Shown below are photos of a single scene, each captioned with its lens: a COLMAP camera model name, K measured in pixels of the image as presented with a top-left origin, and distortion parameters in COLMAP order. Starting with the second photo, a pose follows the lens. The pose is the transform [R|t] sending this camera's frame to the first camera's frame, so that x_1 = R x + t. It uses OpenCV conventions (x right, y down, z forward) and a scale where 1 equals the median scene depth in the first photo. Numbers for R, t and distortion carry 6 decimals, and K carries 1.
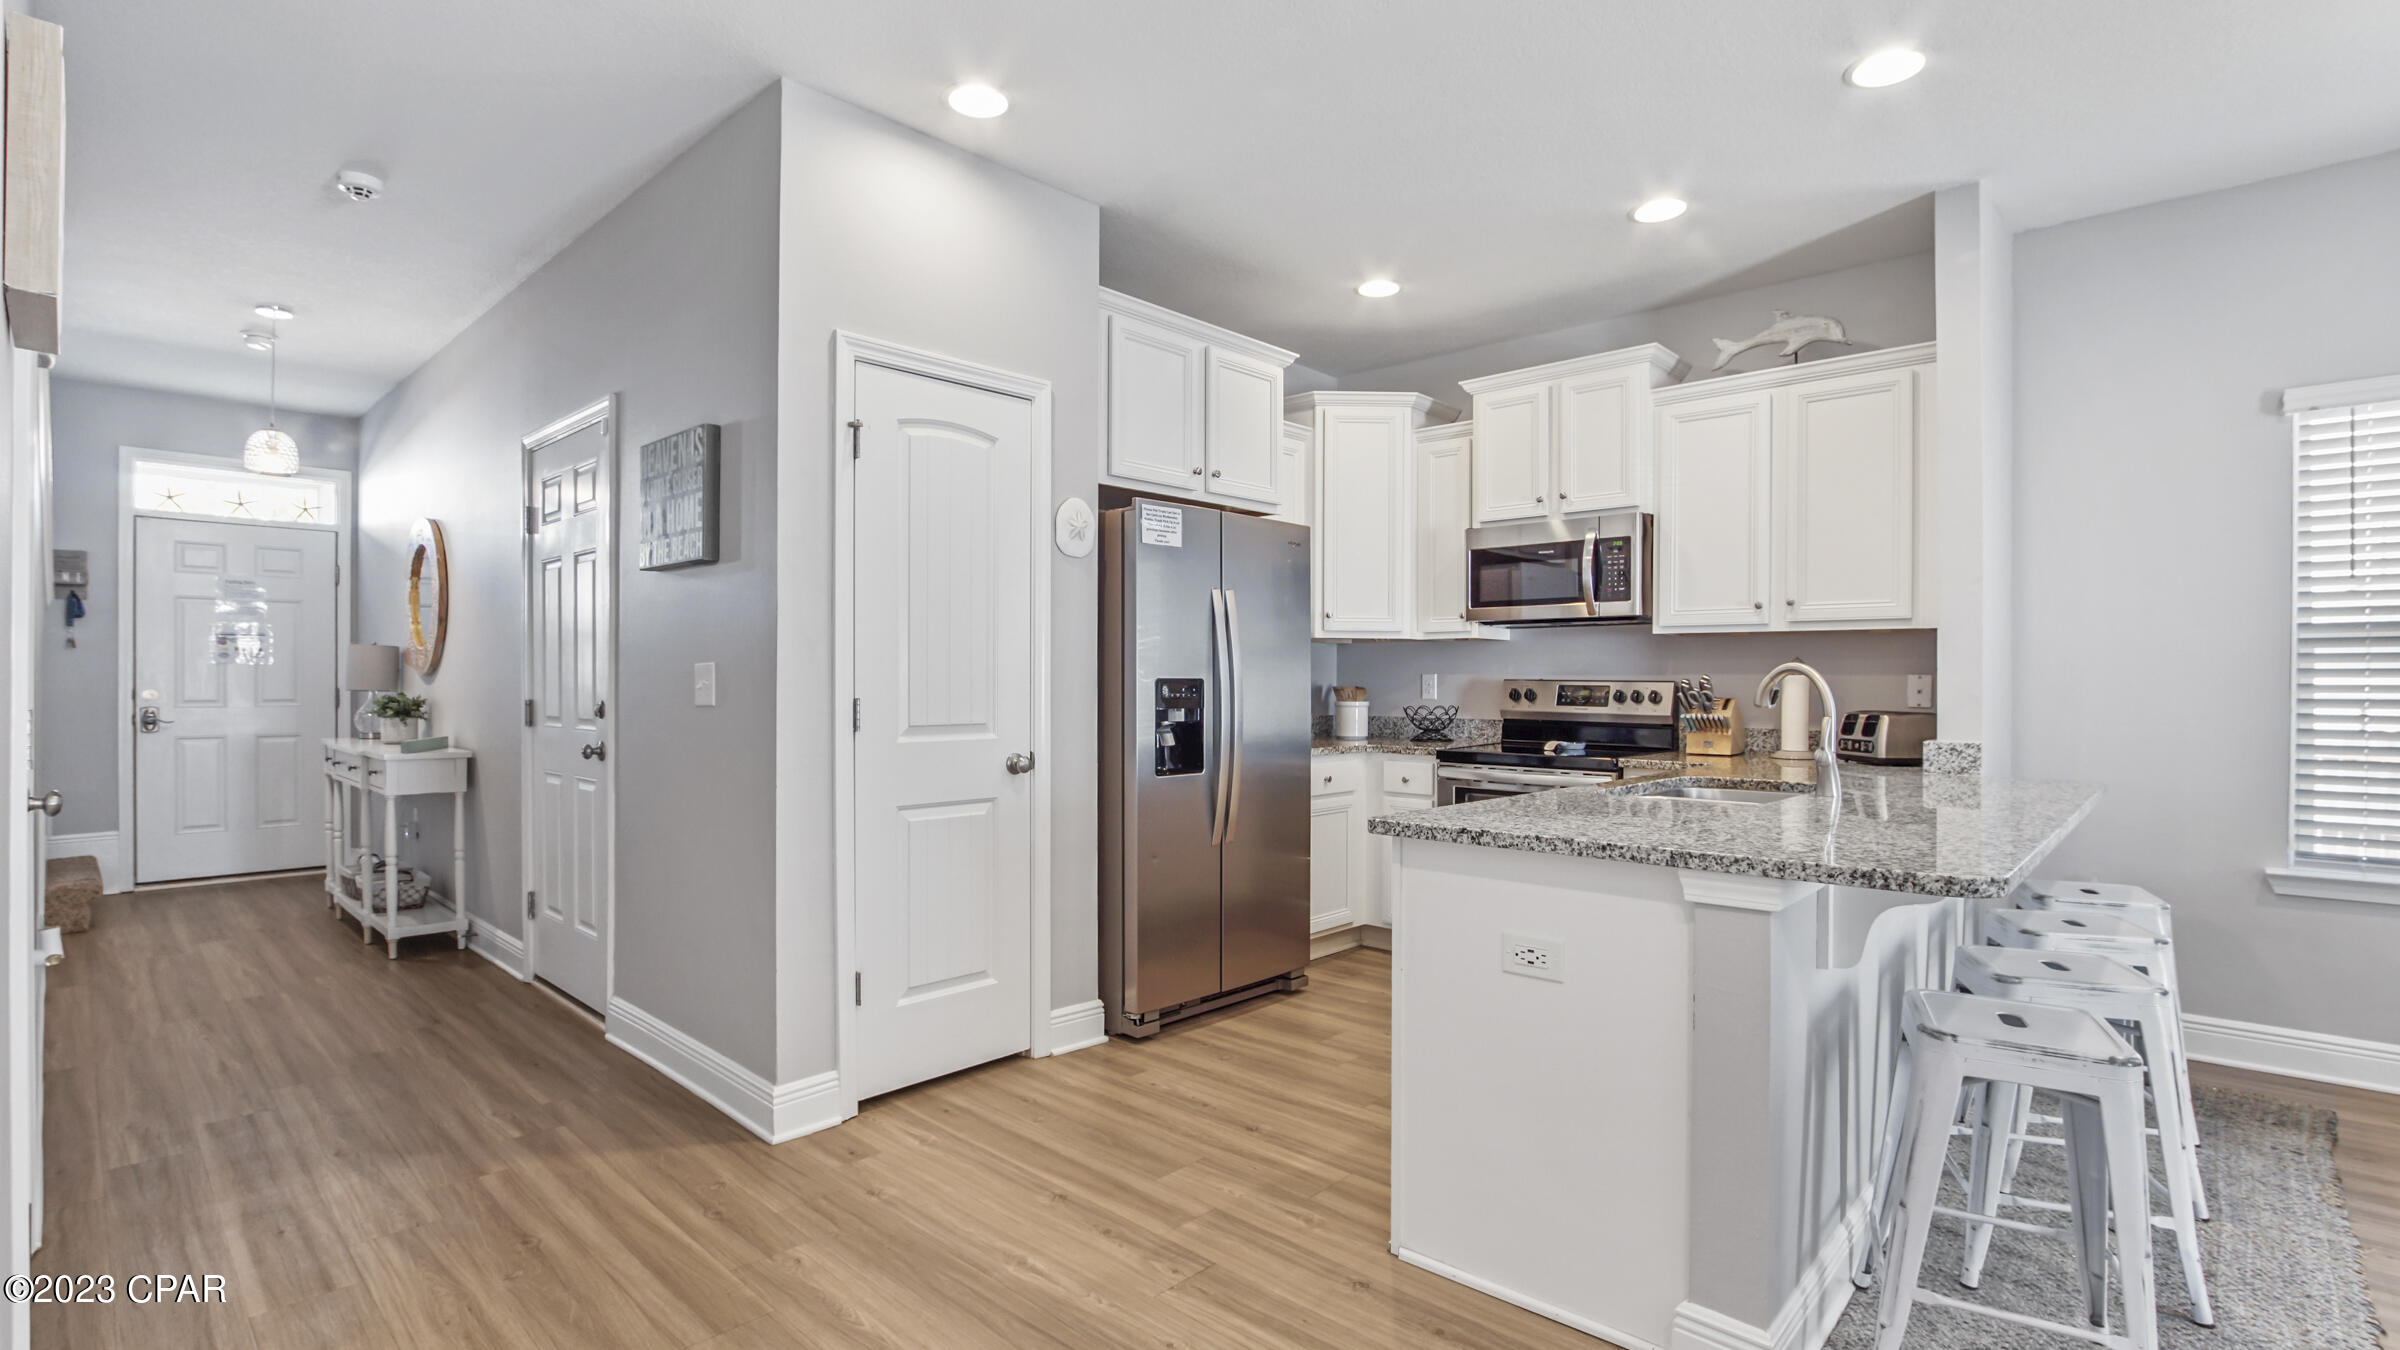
lens RADIAL K [[1086.8, 0, 1182.6], [0, 1086.8, 681.0], [0, 0, 1]] dist [-0.026686, -0.000693]
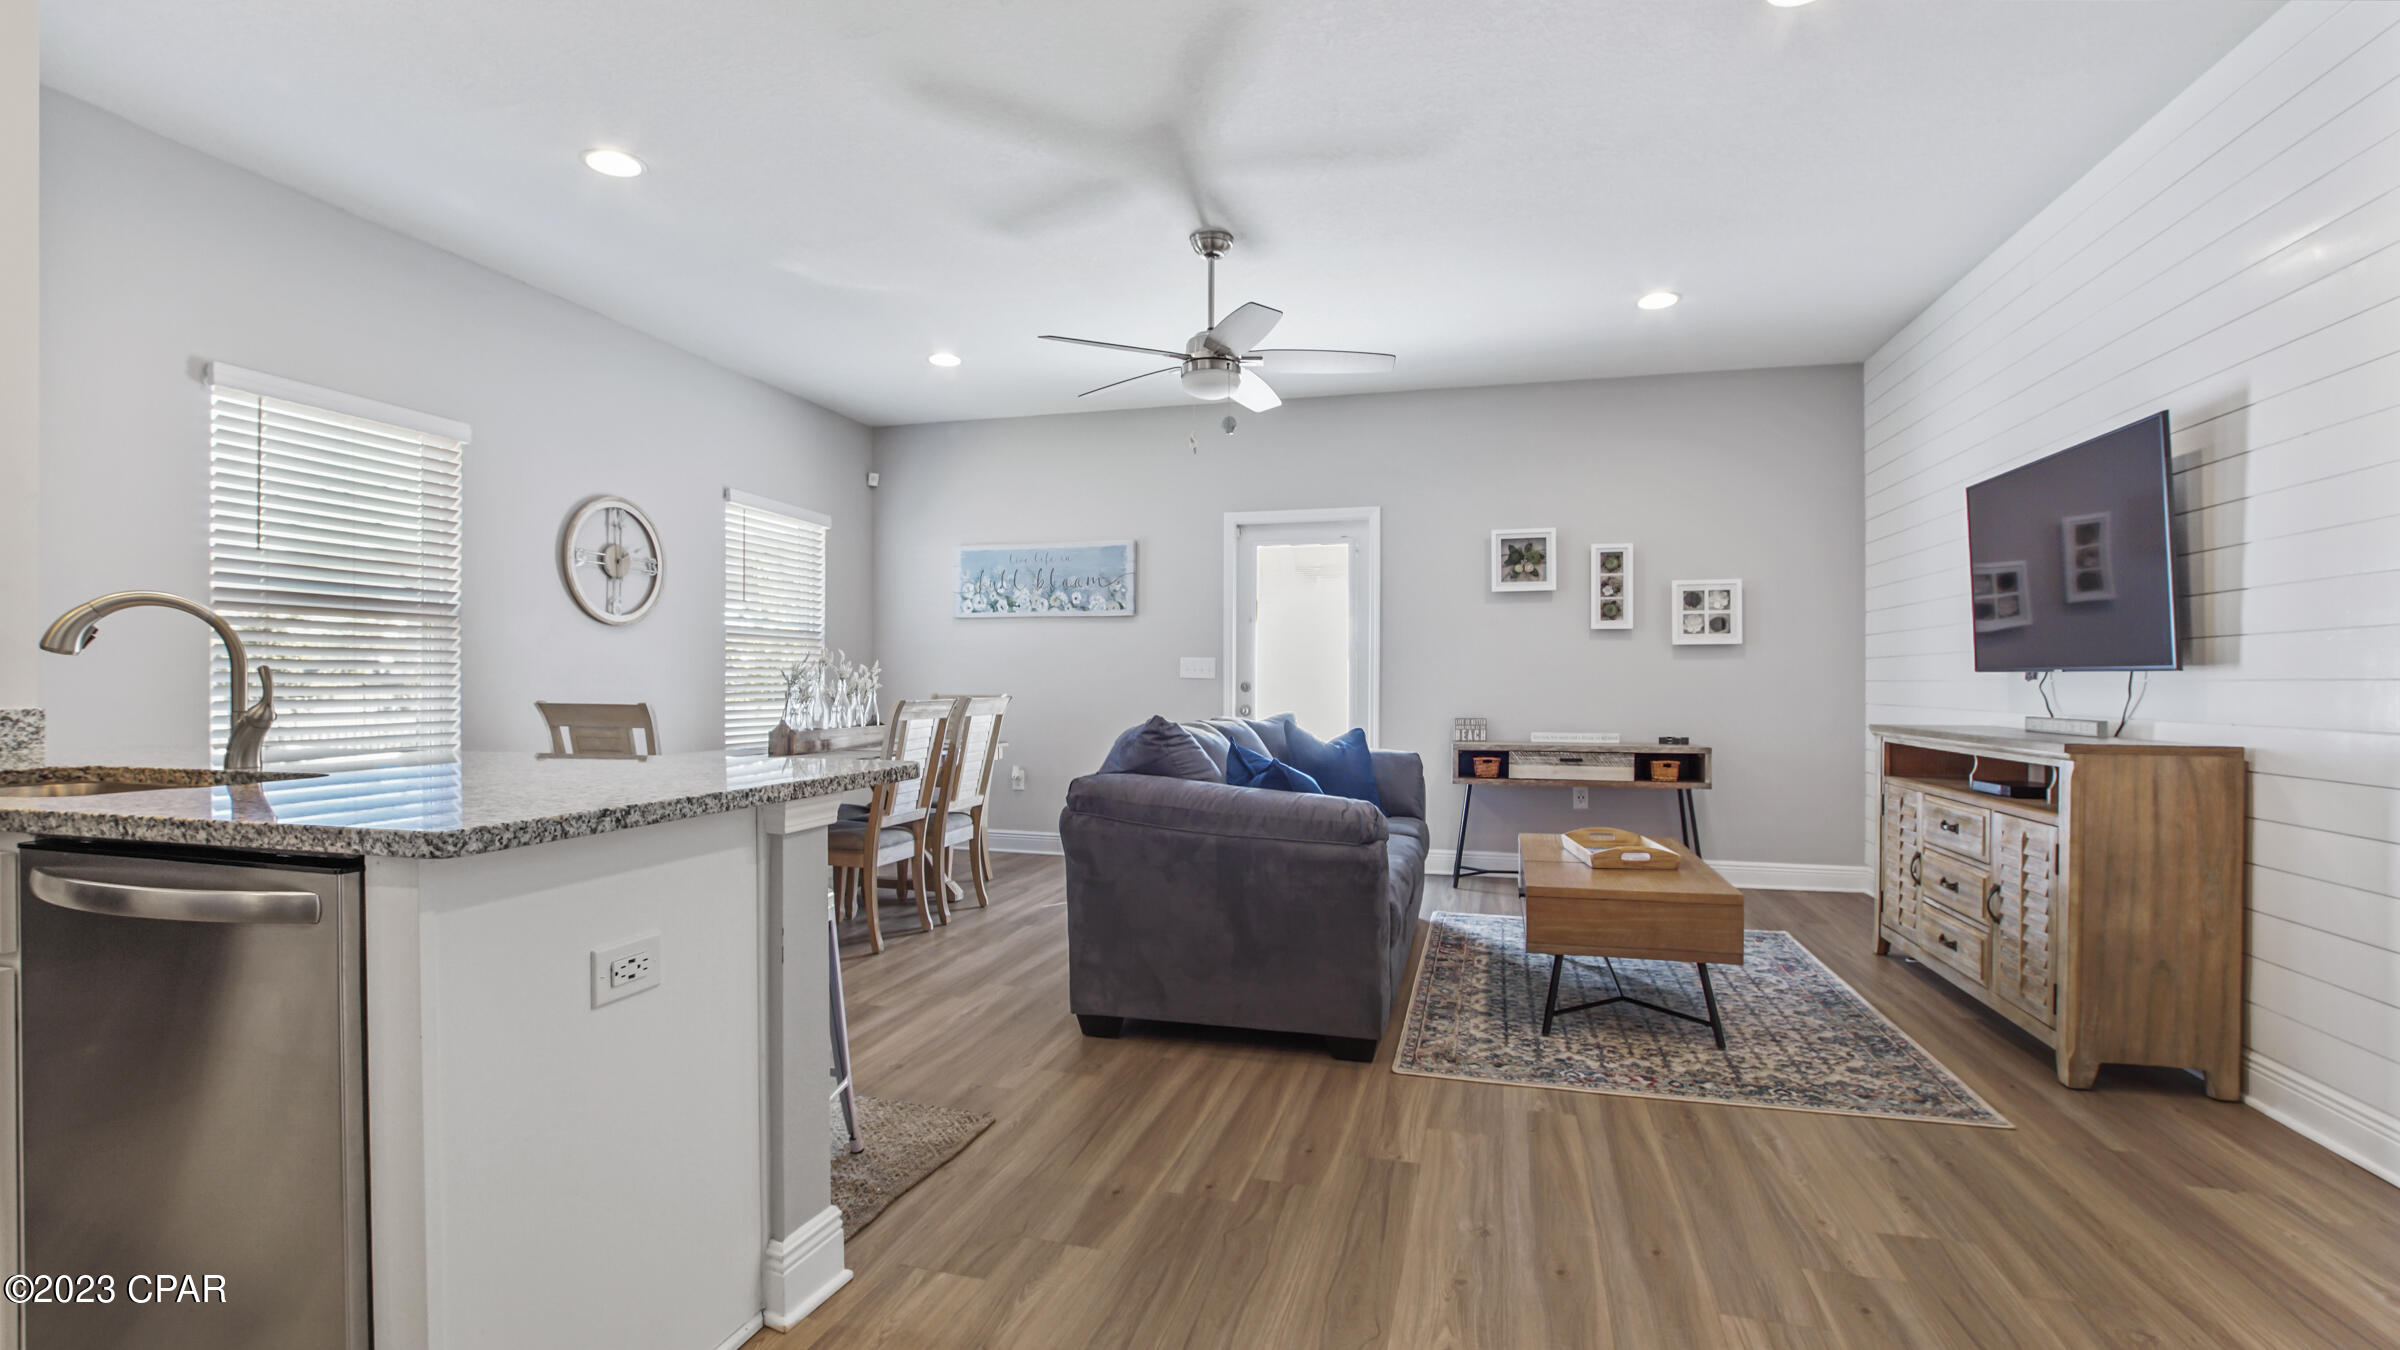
lens RADIAL K [[1086.8, 0, 1173.9], [0, 1086.8, 675.7], [0, 0, 1]] dist [-0.026686, -0.000693]
pose [[-0.448029, -0.000275, 0.894019, -0.312971], [-0.003574, 0.999993, -0.001484, 0.032496], [-0.894012, -0.003860, -0.448026, 0.614219]]
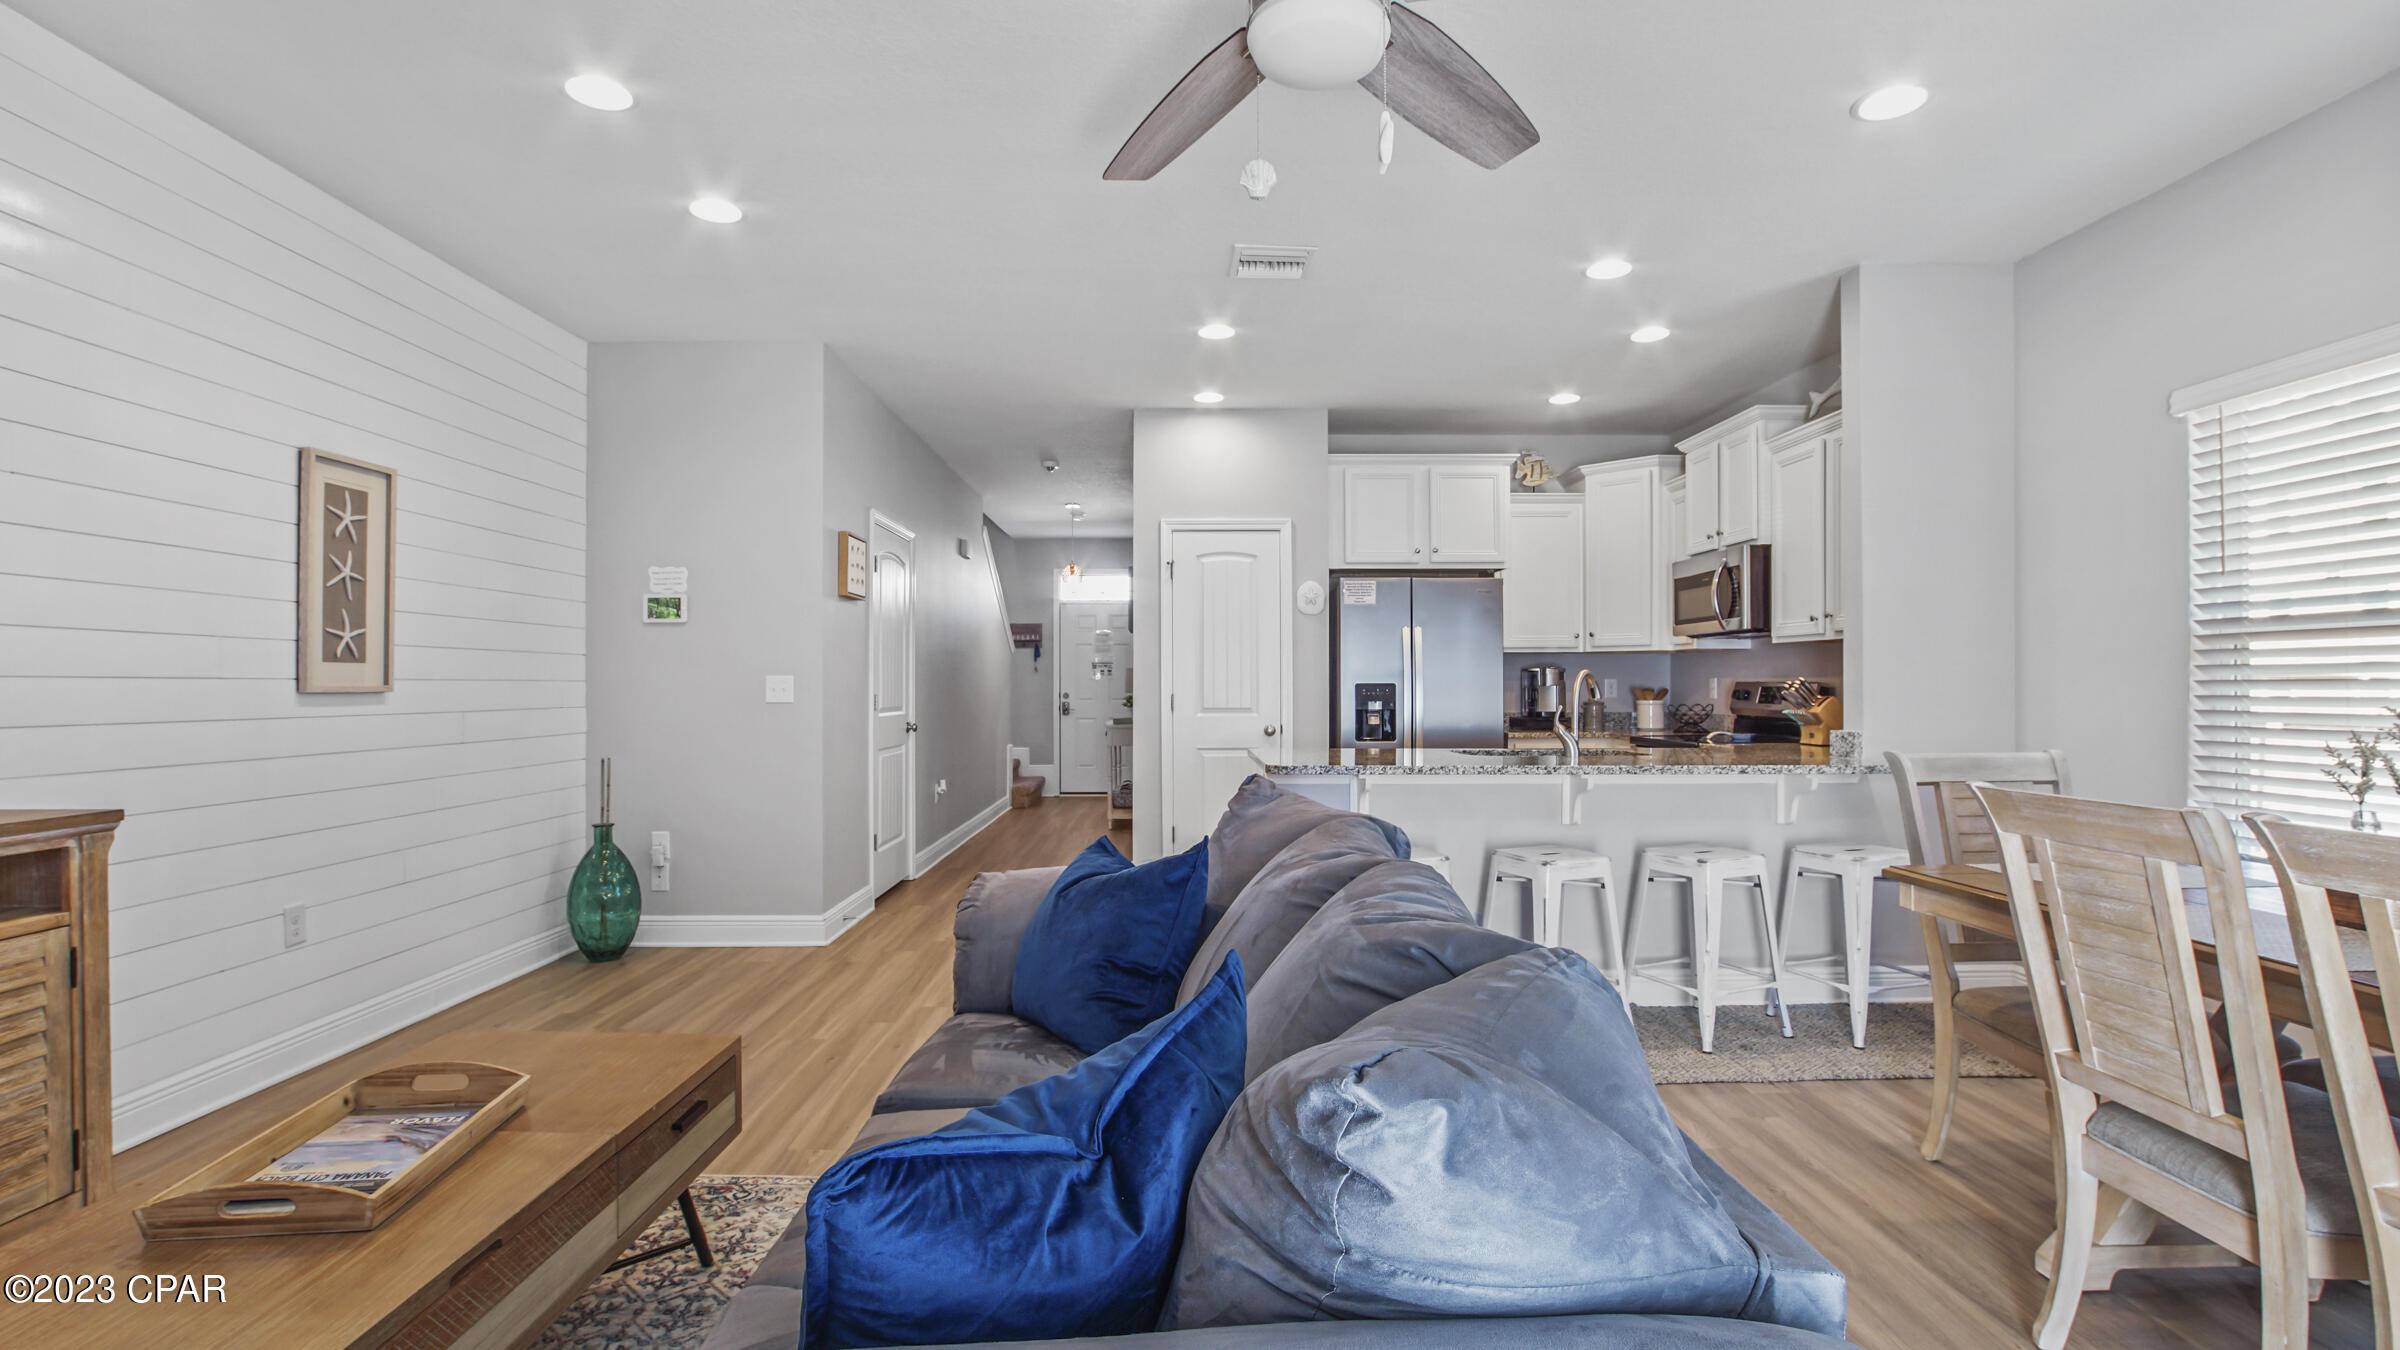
lens RADIAL K [[1086.8, 0, 1202.3], [0, 1086.8, 682.9], [0, 0, 1]] dist [-0.026686, -0.000693]
pose [[0.701414, -0.007696, -0.712713, 0.991920], [0.002484, 0.999962, -0.008354, 0.010663], [0.712750, 0.004089, 0.701406, -0.344400]]
